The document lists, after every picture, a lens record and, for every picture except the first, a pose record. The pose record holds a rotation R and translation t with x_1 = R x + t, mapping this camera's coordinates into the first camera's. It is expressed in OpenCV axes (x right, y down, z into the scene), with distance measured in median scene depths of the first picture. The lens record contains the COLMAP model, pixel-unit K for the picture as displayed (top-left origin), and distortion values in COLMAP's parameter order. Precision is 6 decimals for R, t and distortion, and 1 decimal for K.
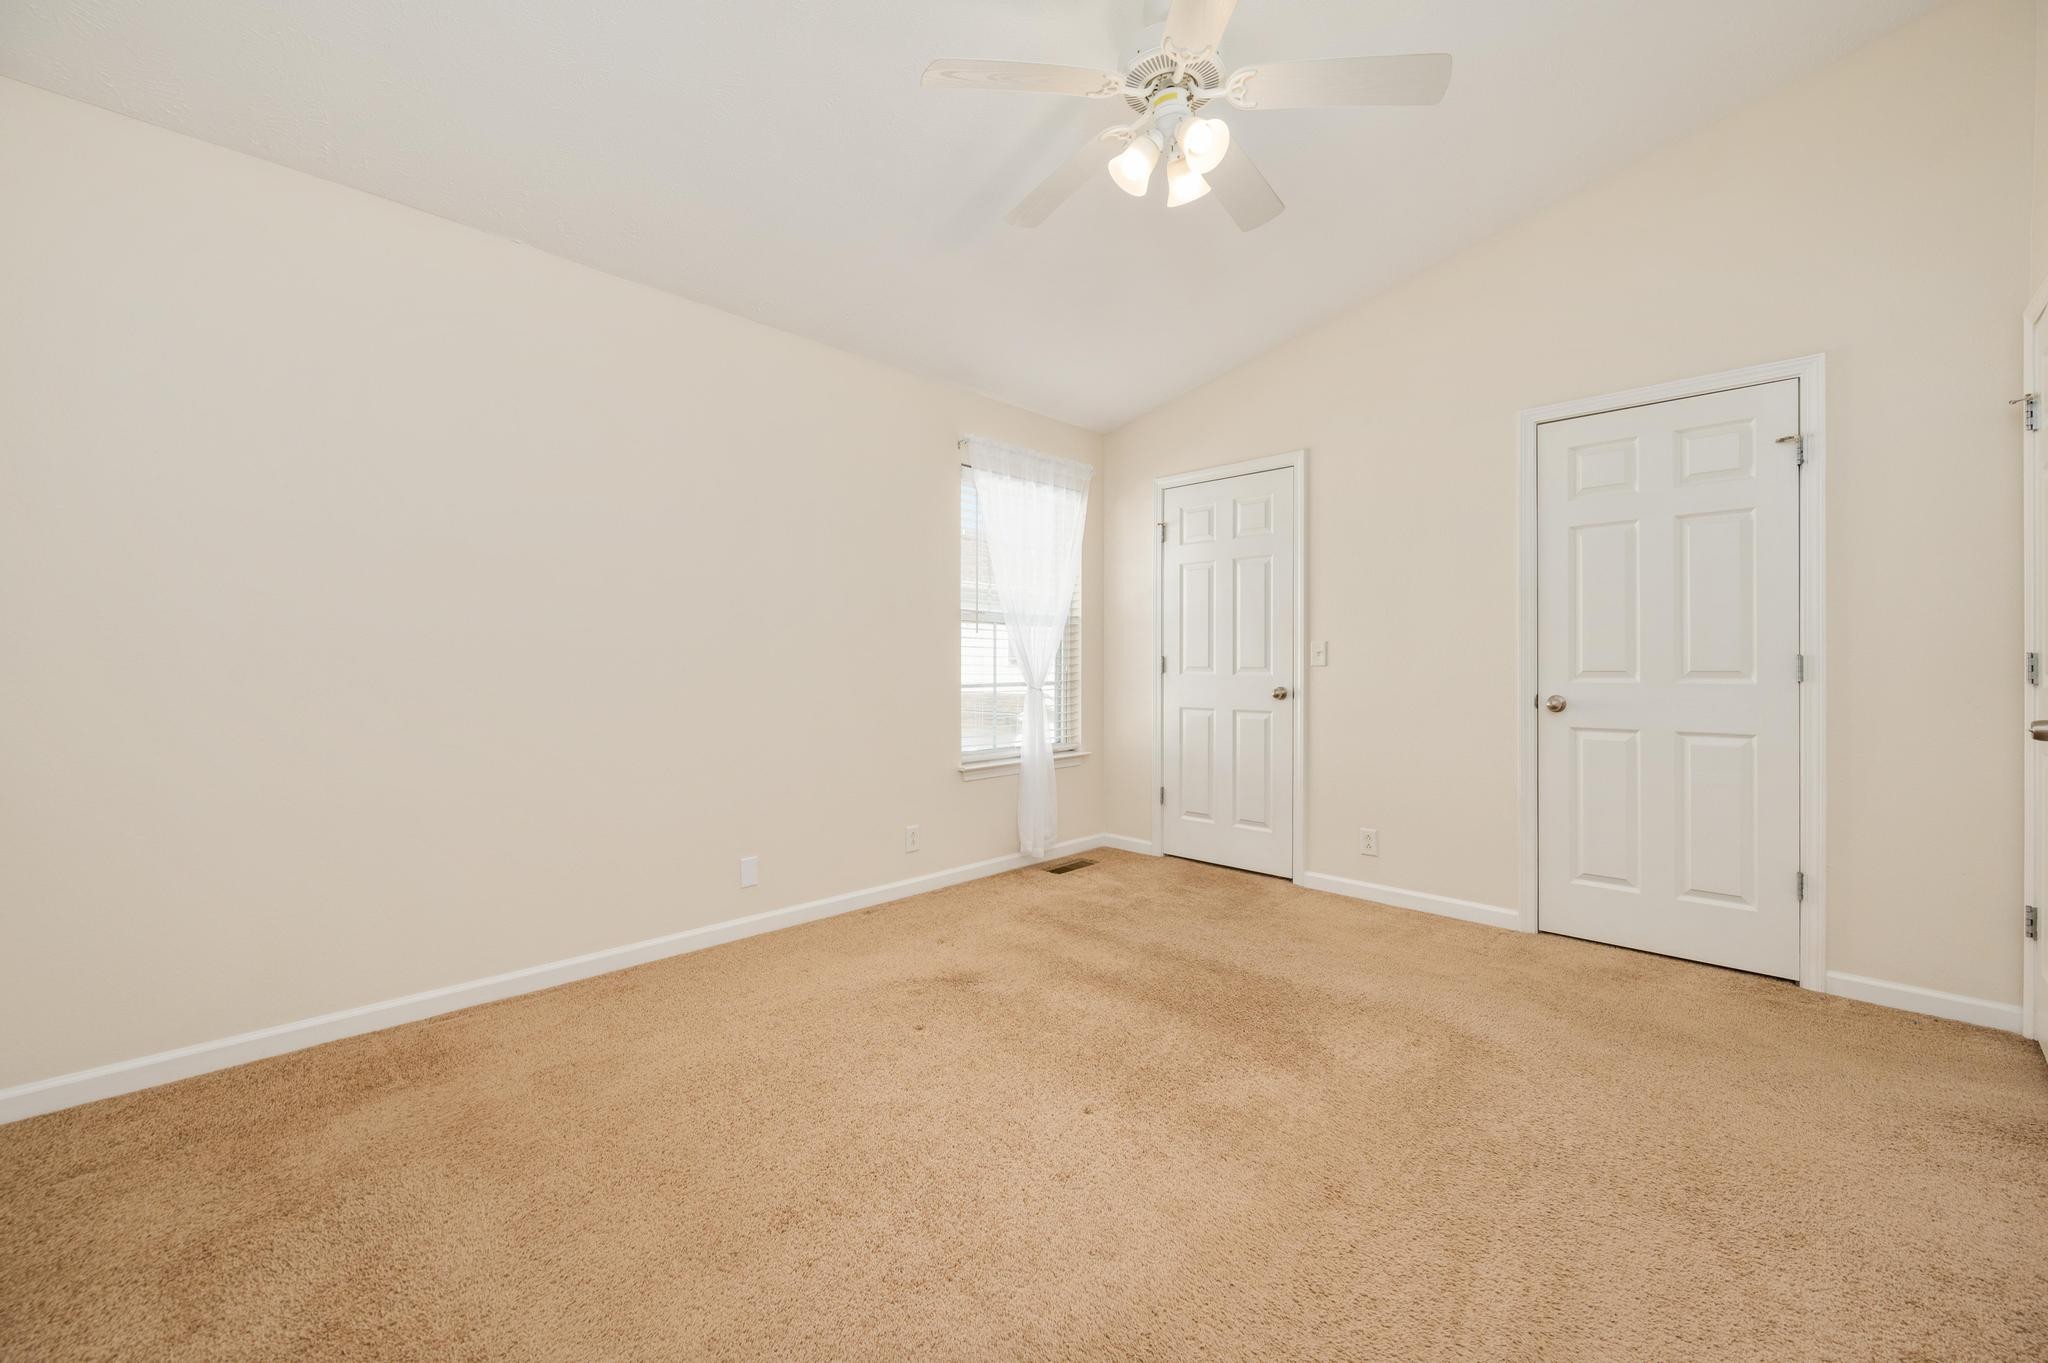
lens RADIAL K [[824.5, 0, 1024.0], [0, 824.5, 681.5], [0, 0, 1]] dist [-0.000164, -0.000156]
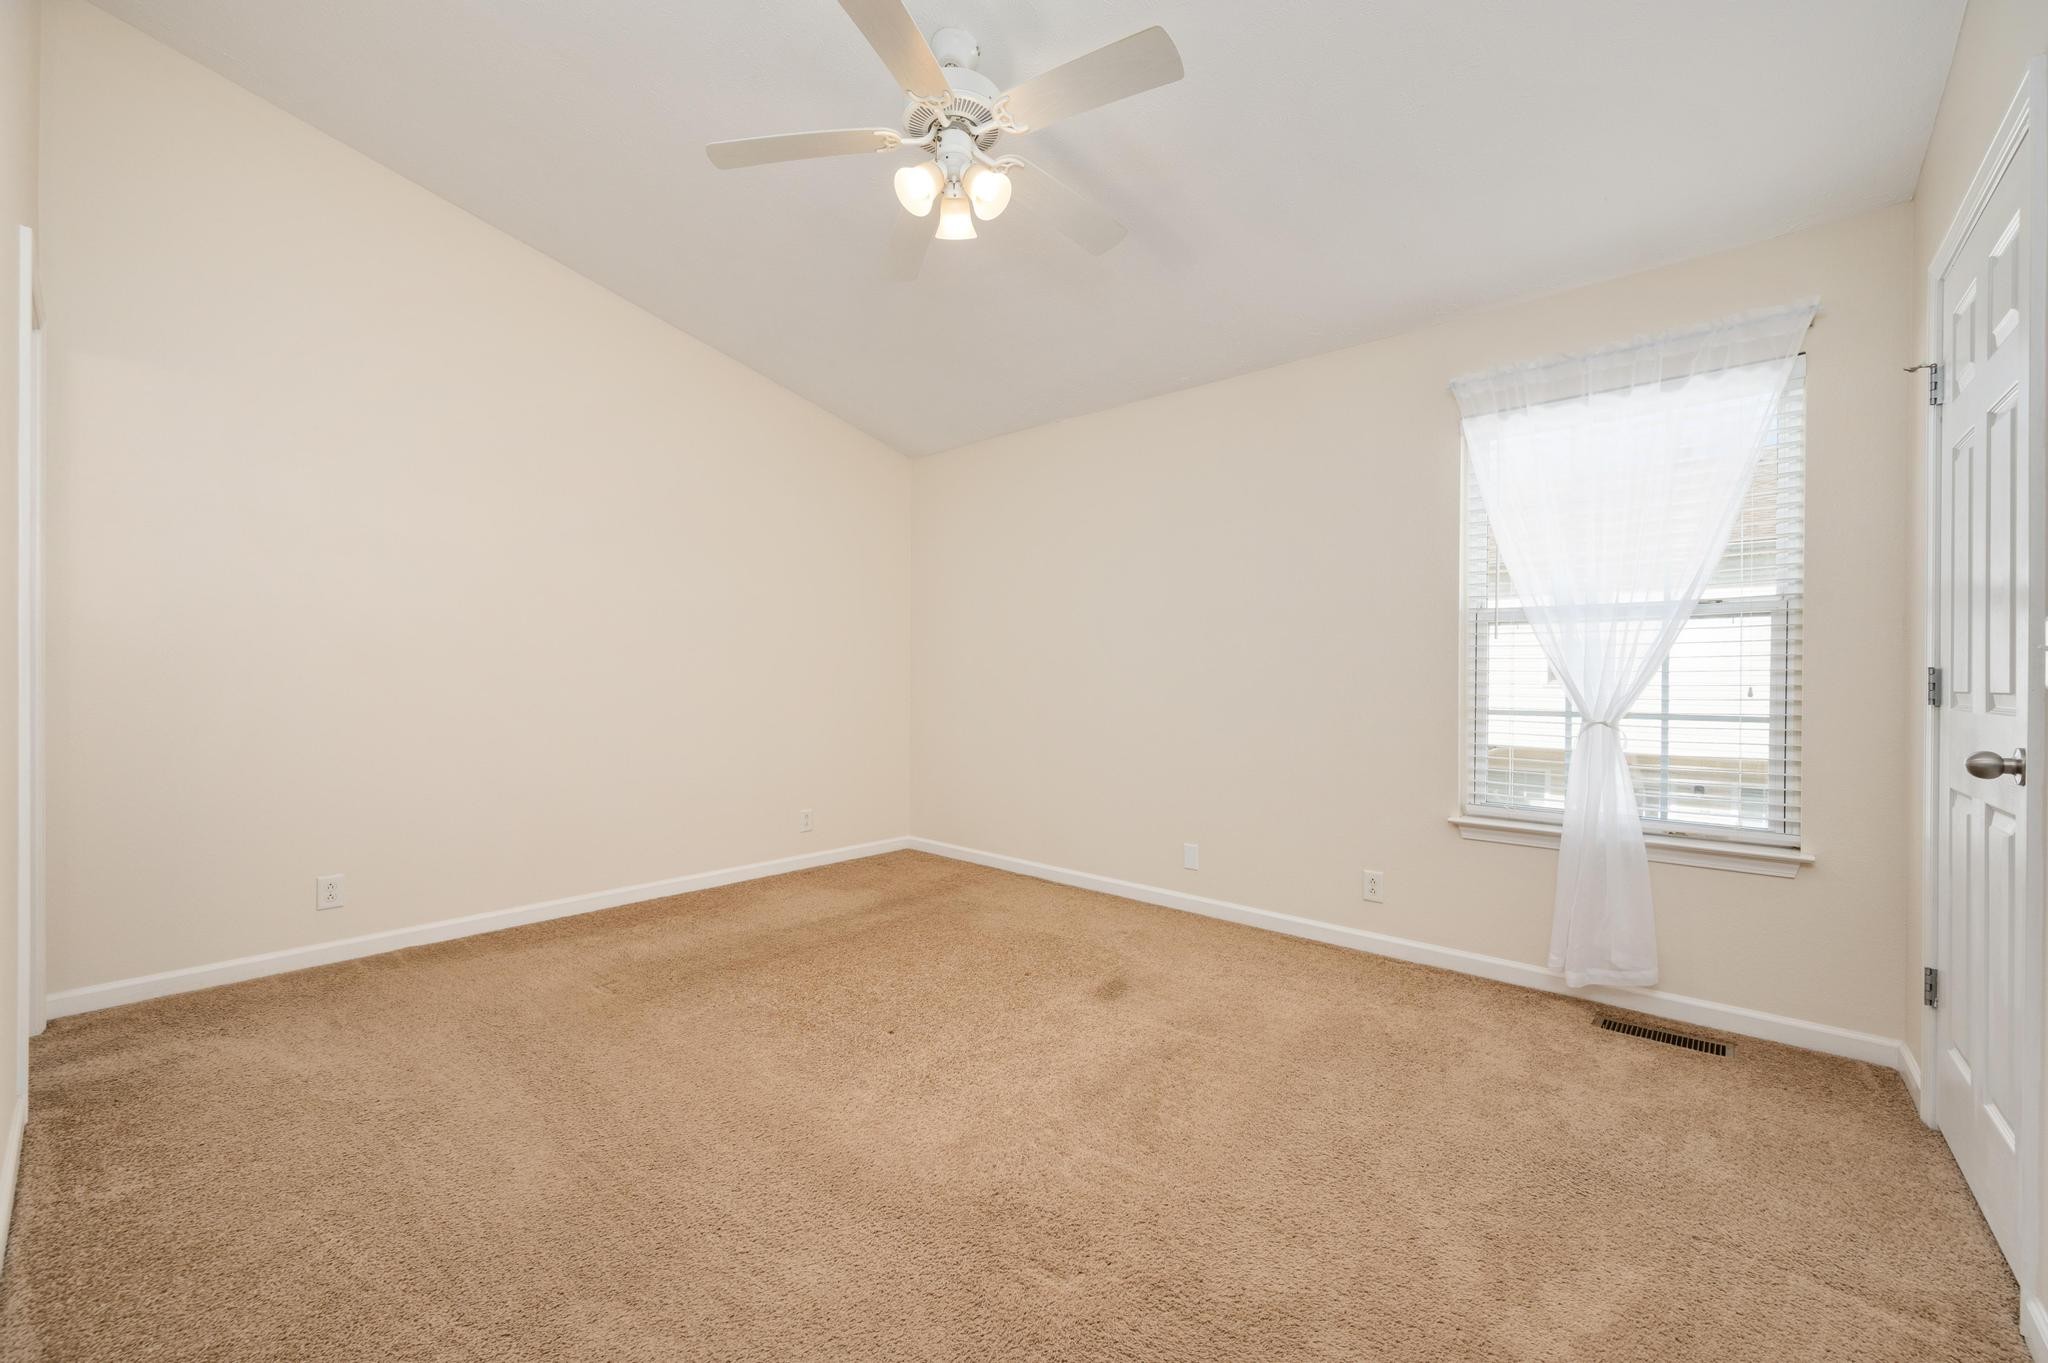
lens RADIAL K [[824.5, 0, 1024.0], [0, 824.5, 681.5], [0, 0, 1]] dist [-0.000164, -0.000156]
pose [[0.072014, 0.005063, -0.997391, 0.615216], [-0.025557, 0.999668, 0.003229, -0.013392], [0.997076, 0.025258, 0.072119, 0.525897]]
